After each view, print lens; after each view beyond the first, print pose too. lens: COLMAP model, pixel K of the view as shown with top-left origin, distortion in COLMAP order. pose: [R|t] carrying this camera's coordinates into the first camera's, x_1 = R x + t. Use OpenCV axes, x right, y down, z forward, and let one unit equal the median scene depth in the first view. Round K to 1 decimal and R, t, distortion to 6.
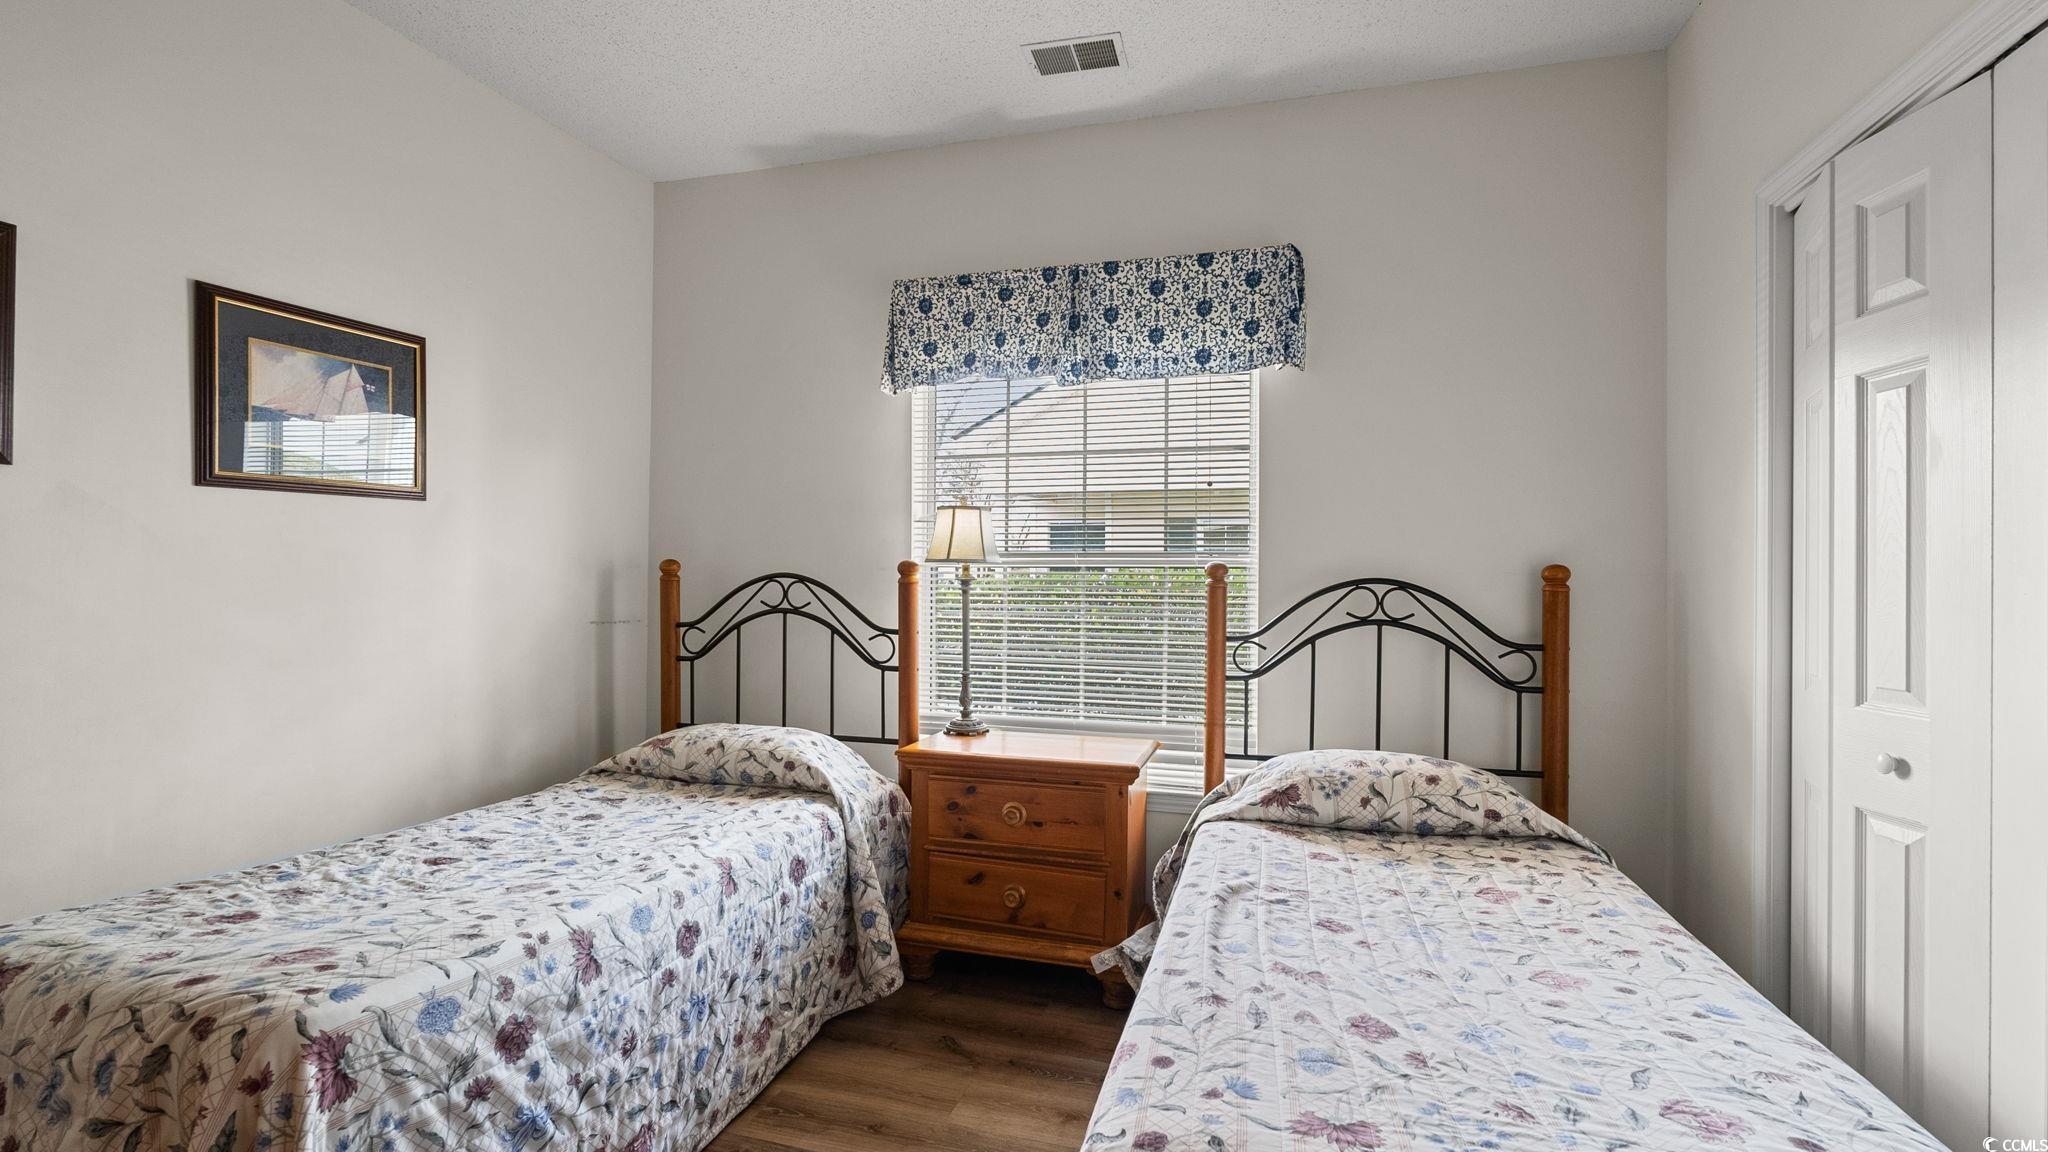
lens RADIAL K [[921.0, 0, 1018.8], [0, 921.0, 576.7], [0, 0, 1]] dist [-0.006423, 0.001336]
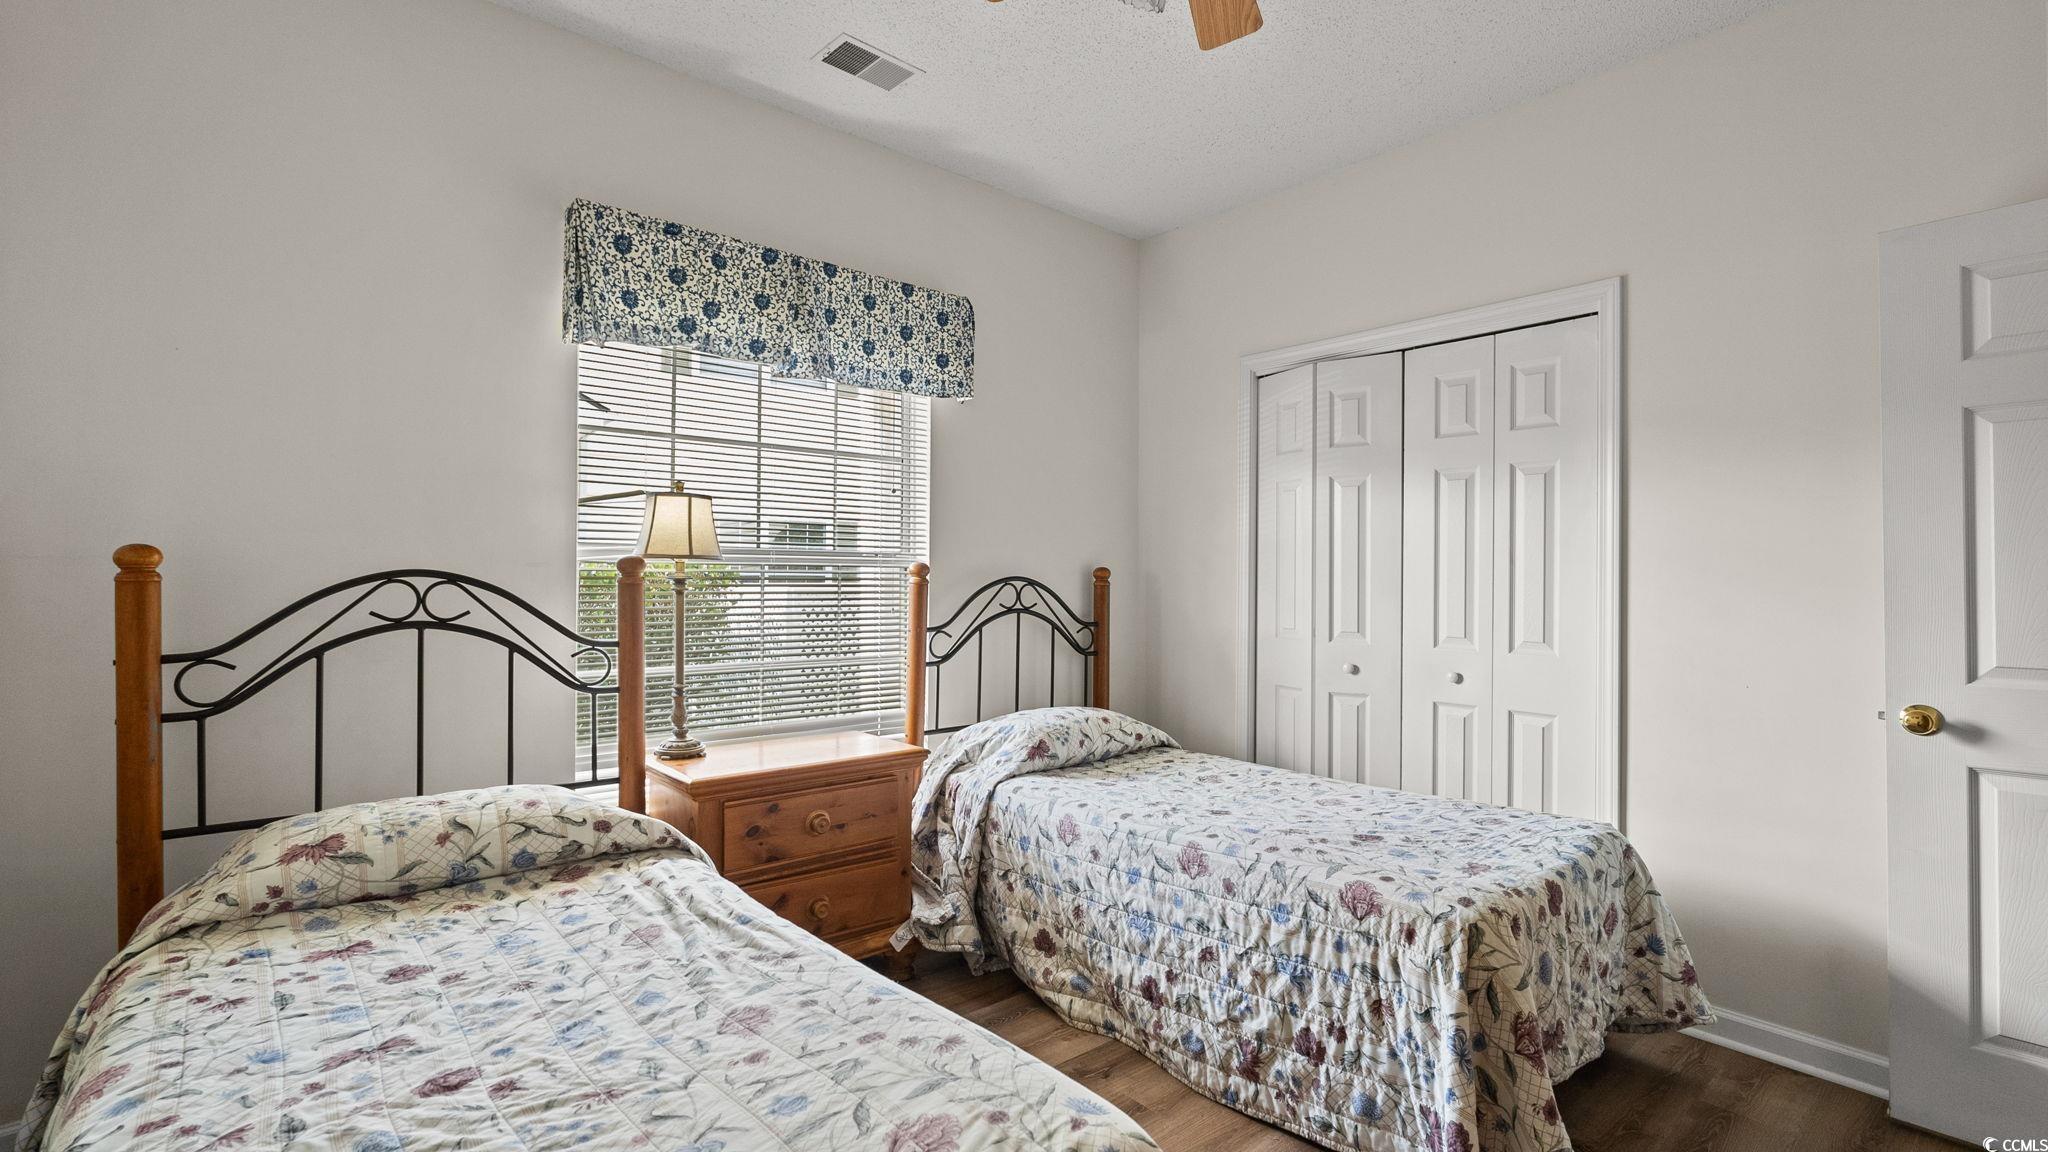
lens RADIAL K [[921.0, 0, 1019.3], [0, 921.0, 575.3], [0, 0, 1]] dist [-0.006423, 0.001336]
pose [[0.534481, -0.000130, 0.845181, -0.692201], [-0.002942, 0.999994, 0.002014, -0.002952], [-0.845175, -0.003563, 0.534477, 0.303883]]
